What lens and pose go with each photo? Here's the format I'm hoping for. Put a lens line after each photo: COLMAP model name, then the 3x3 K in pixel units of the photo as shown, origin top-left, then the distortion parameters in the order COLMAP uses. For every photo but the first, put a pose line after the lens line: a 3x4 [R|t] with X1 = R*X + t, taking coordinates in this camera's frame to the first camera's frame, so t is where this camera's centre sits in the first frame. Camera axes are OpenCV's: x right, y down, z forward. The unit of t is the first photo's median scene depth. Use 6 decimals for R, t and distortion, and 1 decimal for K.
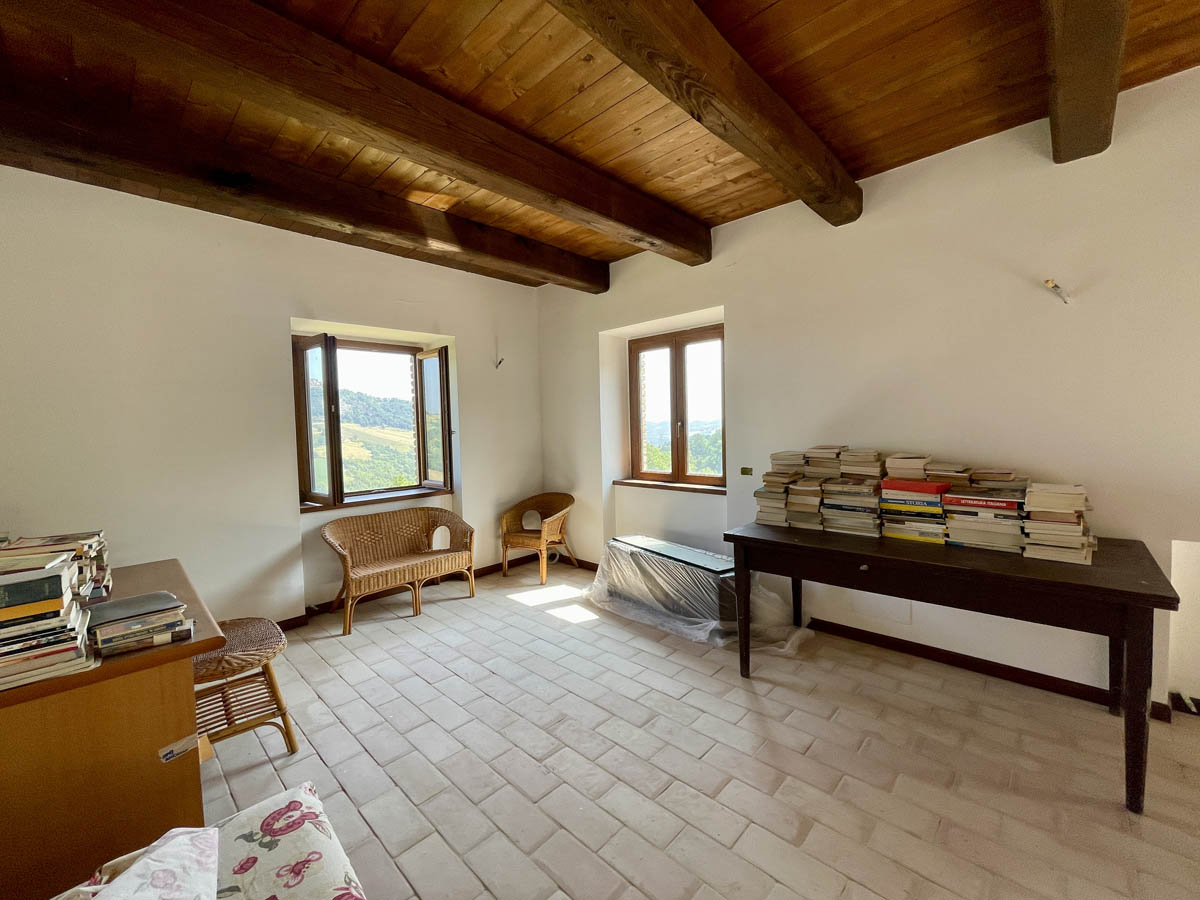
lens RADIAL K [[491.6, 0, 577.8], [0, 491.6, 448.9], [0, 0, 1]] dist [-0.000965, -0.000246]
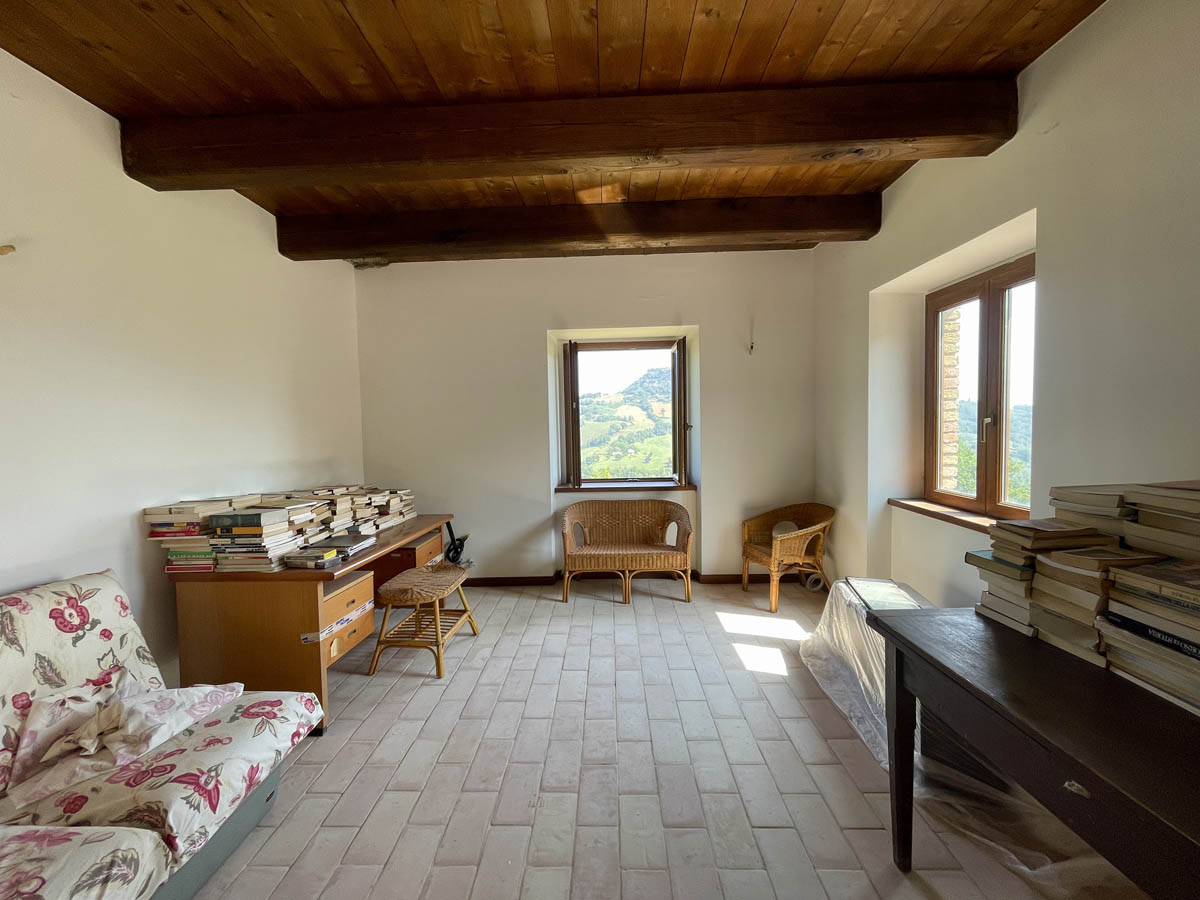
lens RADIAL K [[484.8, 0, 594.0], [0, 484.8, 447.3], [0, 0, 1]] dist [0.002541, -0.000658]
pose [[0.684165, 0.051749, -0.727489, 0.357163], [-0.032440, 0.998652, 0.040530, -0.029695], [0.728605, -0.004129, 0.684922, 0.255687]]
